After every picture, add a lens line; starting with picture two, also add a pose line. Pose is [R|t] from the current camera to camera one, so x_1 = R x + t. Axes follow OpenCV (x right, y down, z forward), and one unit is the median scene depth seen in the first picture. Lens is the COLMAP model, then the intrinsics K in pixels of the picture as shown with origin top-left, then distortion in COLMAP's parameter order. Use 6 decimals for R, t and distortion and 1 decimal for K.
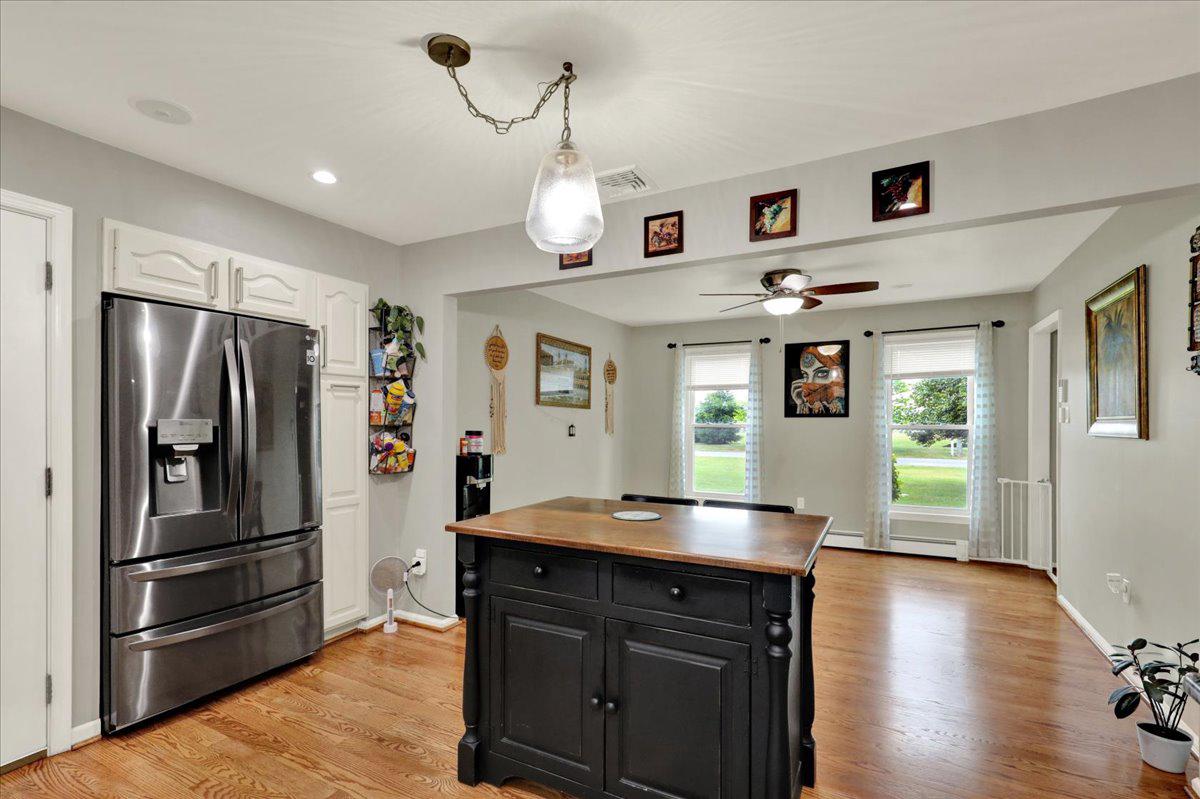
lens RADIAL K [[568.7, 0, 597.5], [0, 568.7, 419.7], [0, 0, 1]] dist [-0.000793, 0.000748]
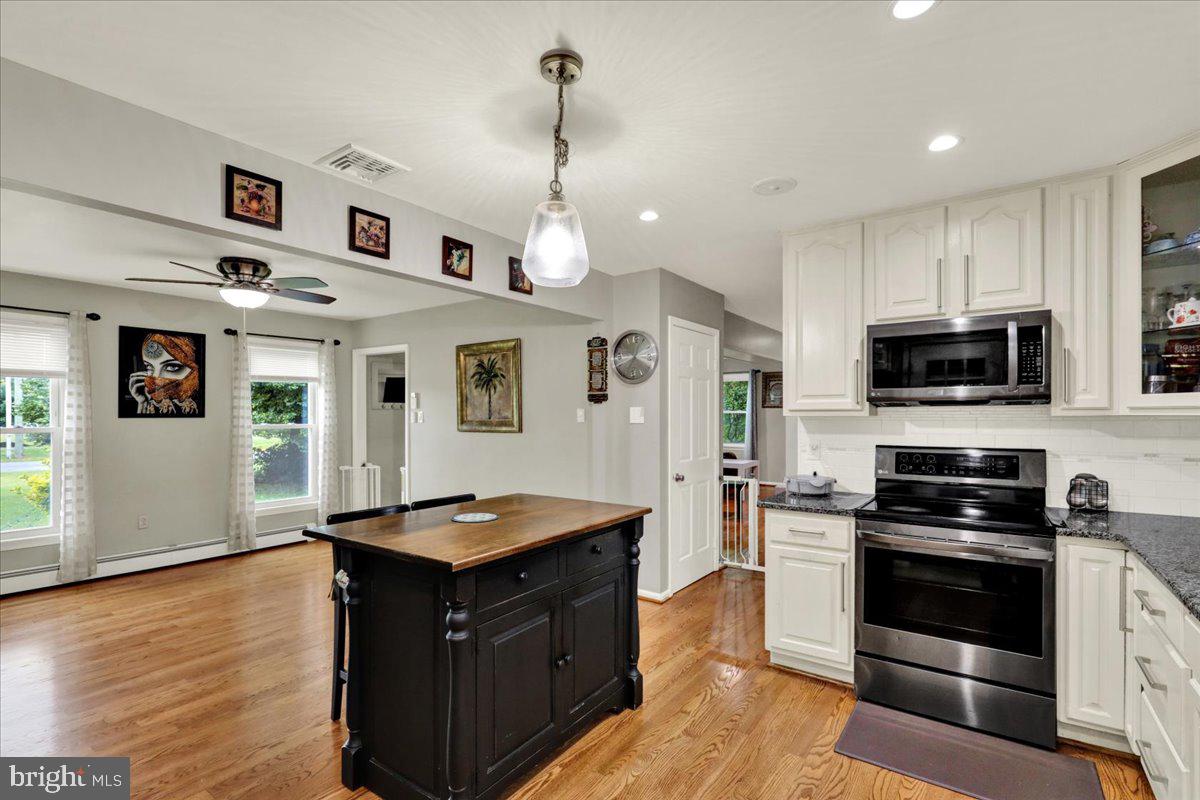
lens RADIAL K [[552.4, 0, 603.3], [0, 552.4, 412.7], [0, 0, 1]] dist [-0.001639, -0.000287]
pose [[0.117474, 0.004161, 0.993067, -0.717608], [-0.003741, 0.999986, -0.003747, -0.021874], [-0.993069, -0.003275, 0.117488, 0.476245]]
